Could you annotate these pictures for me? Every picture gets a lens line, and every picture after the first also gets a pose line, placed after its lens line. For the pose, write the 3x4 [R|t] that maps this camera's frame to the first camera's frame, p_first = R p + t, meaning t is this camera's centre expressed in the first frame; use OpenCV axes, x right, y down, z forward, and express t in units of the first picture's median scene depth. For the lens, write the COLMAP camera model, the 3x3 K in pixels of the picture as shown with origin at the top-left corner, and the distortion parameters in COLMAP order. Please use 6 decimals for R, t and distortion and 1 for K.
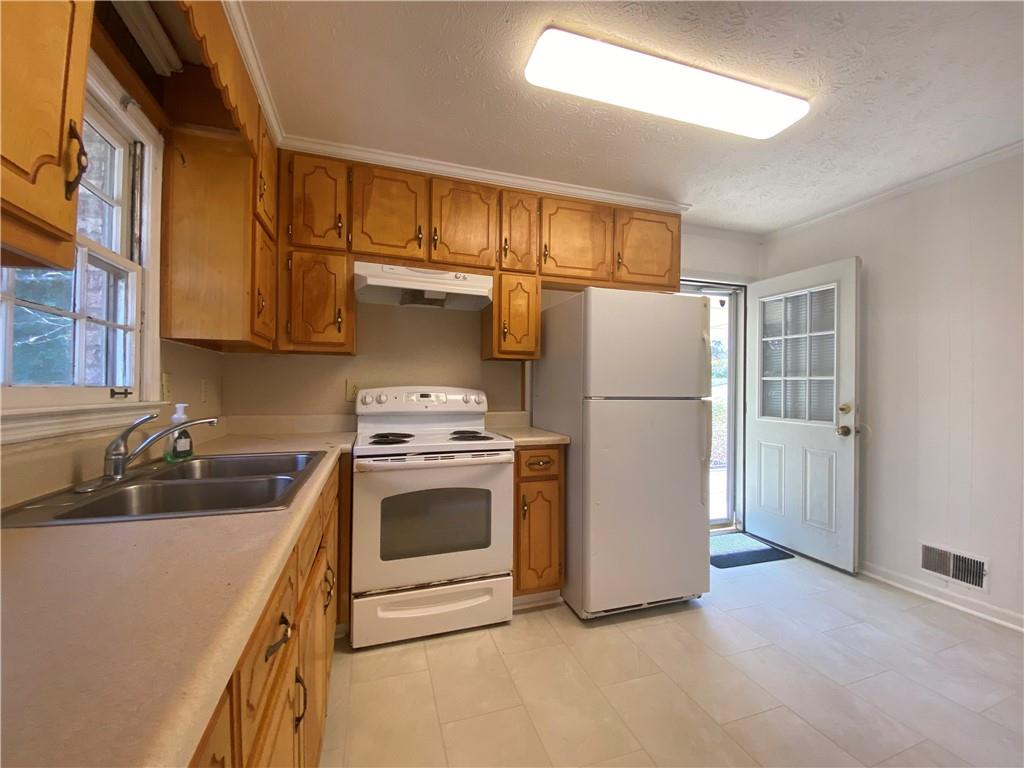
lens RADIAL K [[413.4, 0, 510.9], [0, 413.4, 374.0], [0, 0, 1]] dist [0.001251, -0.011486]
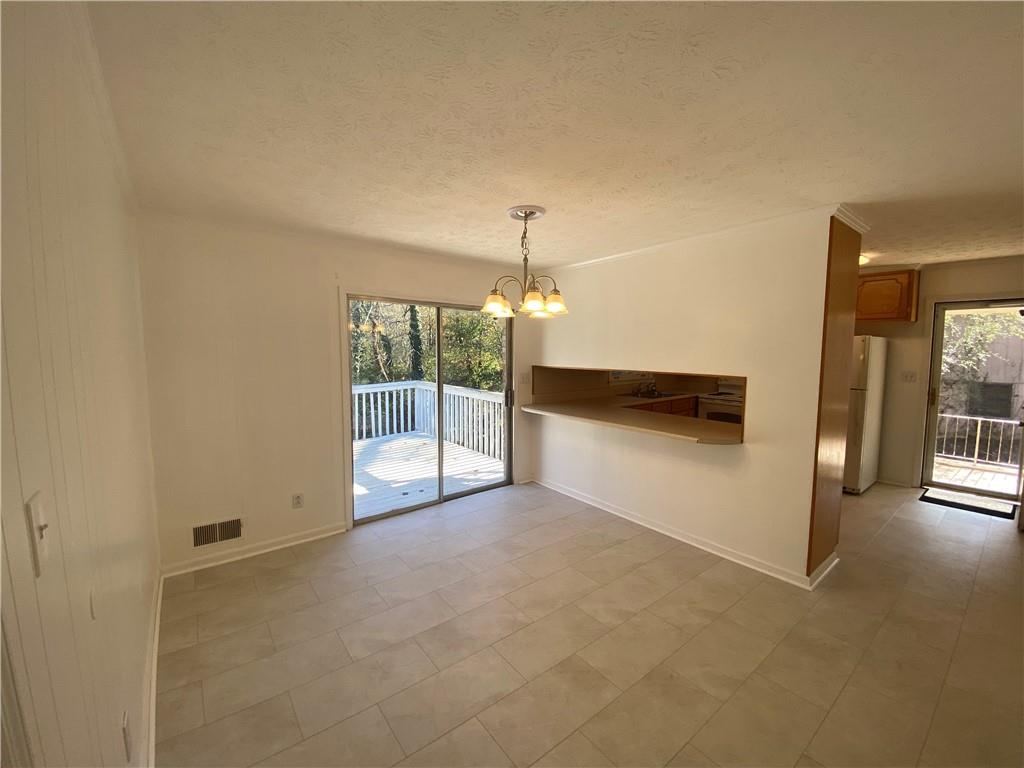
lens RADIAL K [[413.4, 0, 506.9], [0, 413.4, 384.3], [0, 0, 1]] dist [0.001251, -0.011486]
pose [[0.337863, 0.071811, -0.938452, 1.737418], [0.034389, 0.995477, 0.088555, -0.193460], [0.940567, -0.062192, 0.333866, -1.193533]]
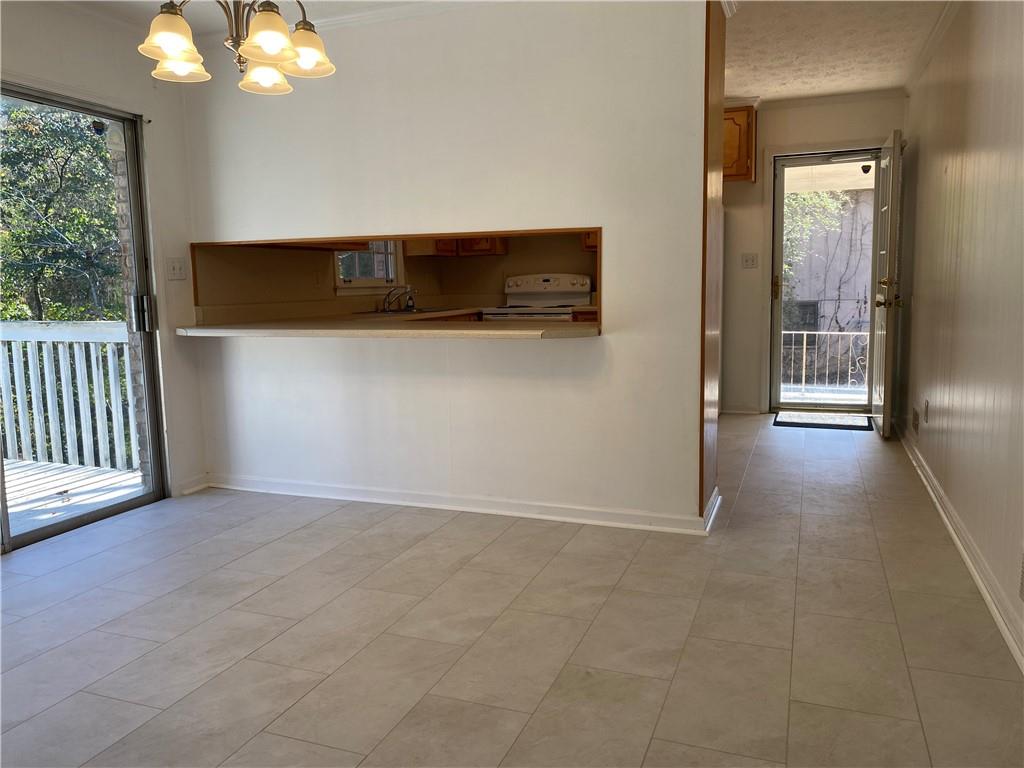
lens RADIAL K [[778.1, 0, 505.7], [0, 778.1, 381.0], [0, 0, 1]] dist [0.044334, -0.038976]
pose [[0.776428, 0.052251, -0.628036, 1.600784], [0.049188, 0.988492, 0.143051, 0.002771], [0.628283, -0.141960, 0.764923, -1.393551]]
